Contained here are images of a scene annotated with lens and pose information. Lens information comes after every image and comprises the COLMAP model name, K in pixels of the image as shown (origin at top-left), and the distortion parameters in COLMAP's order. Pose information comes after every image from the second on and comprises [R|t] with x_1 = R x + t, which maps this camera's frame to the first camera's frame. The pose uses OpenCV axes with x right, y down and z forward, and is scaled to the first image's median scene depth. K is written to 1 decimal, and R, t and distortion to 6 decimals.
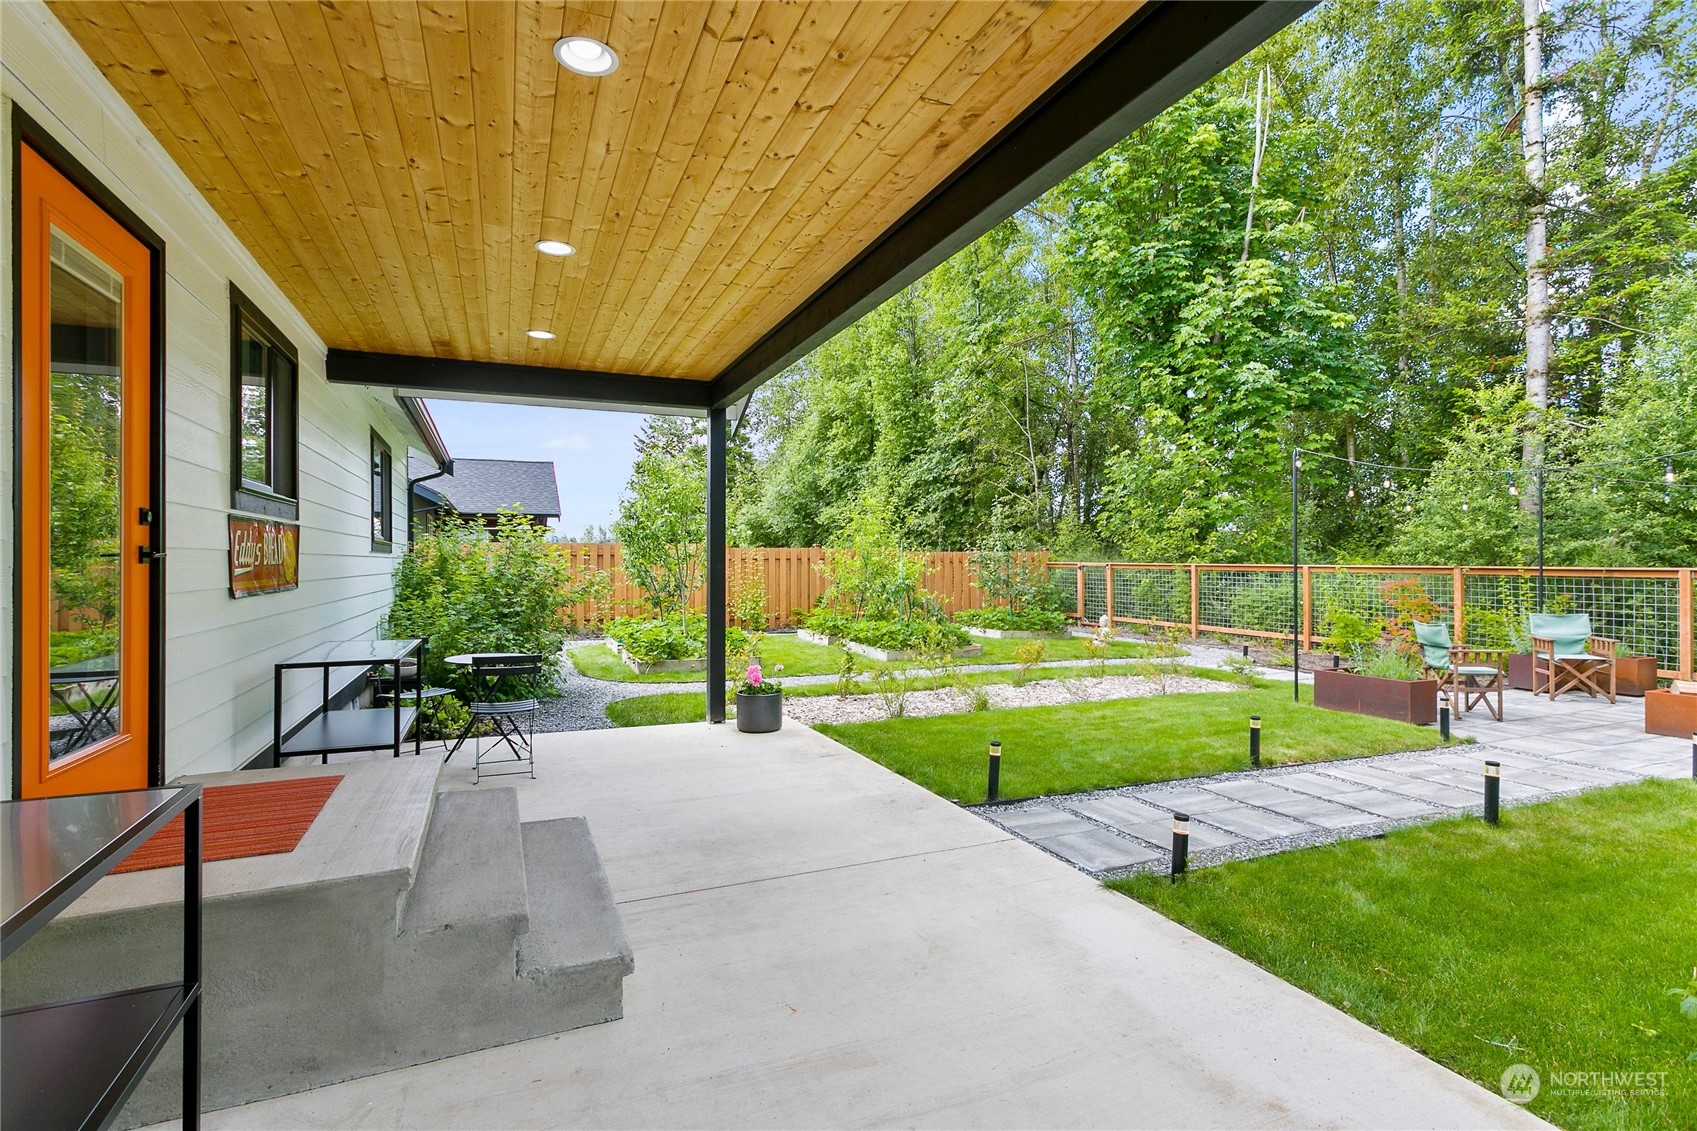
lens RADIAL K [[801.1, 0, 848.5], [0, 801.1, 565.5], [0, 0, 1]] dist [-0.001459, -0.000317]
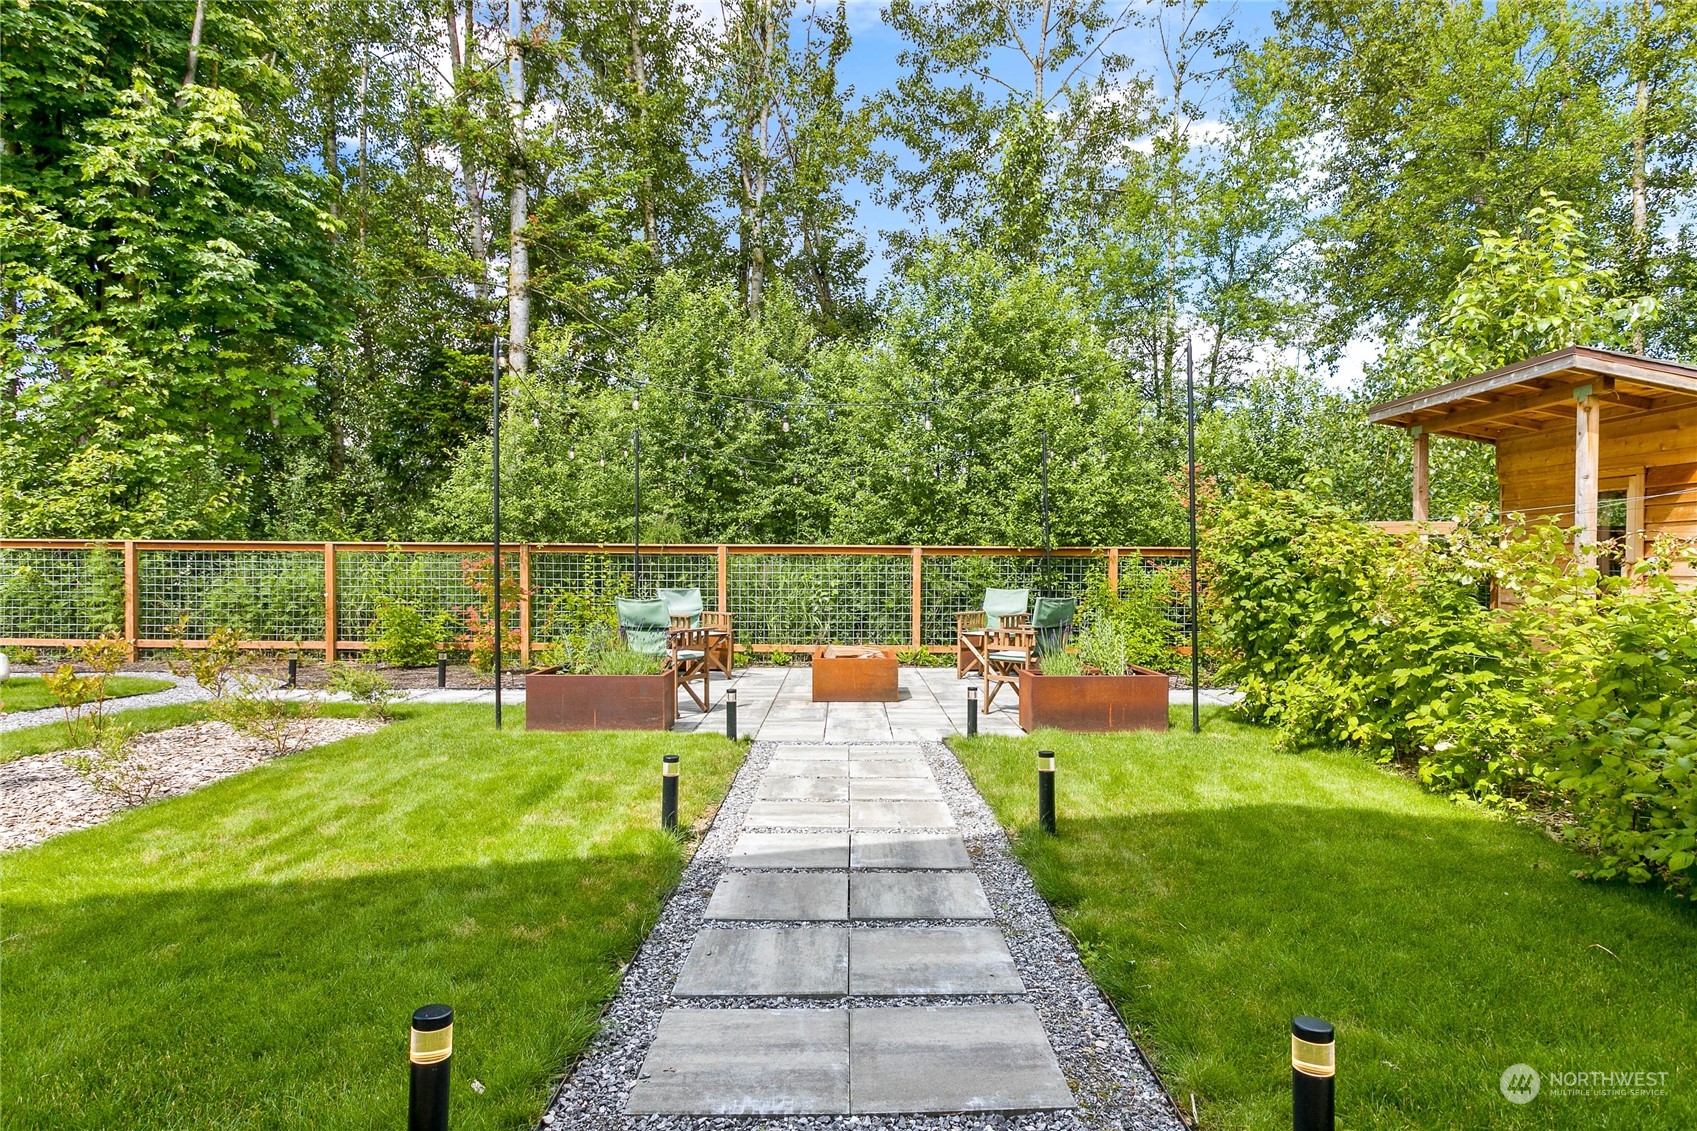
lens RADIAL K [[949.1, 0, 848.5], [0, 949.1, 565.5], [0, 0, 1]] dist [0.002922, 0.000220]
pose [[0.391071, -0.001369, 0.920359, -0.019040], [0.003051, 0.999995, 0.000191, 0.017939], [-0.920355, 0.002734, 0.391074, 0.207044]]
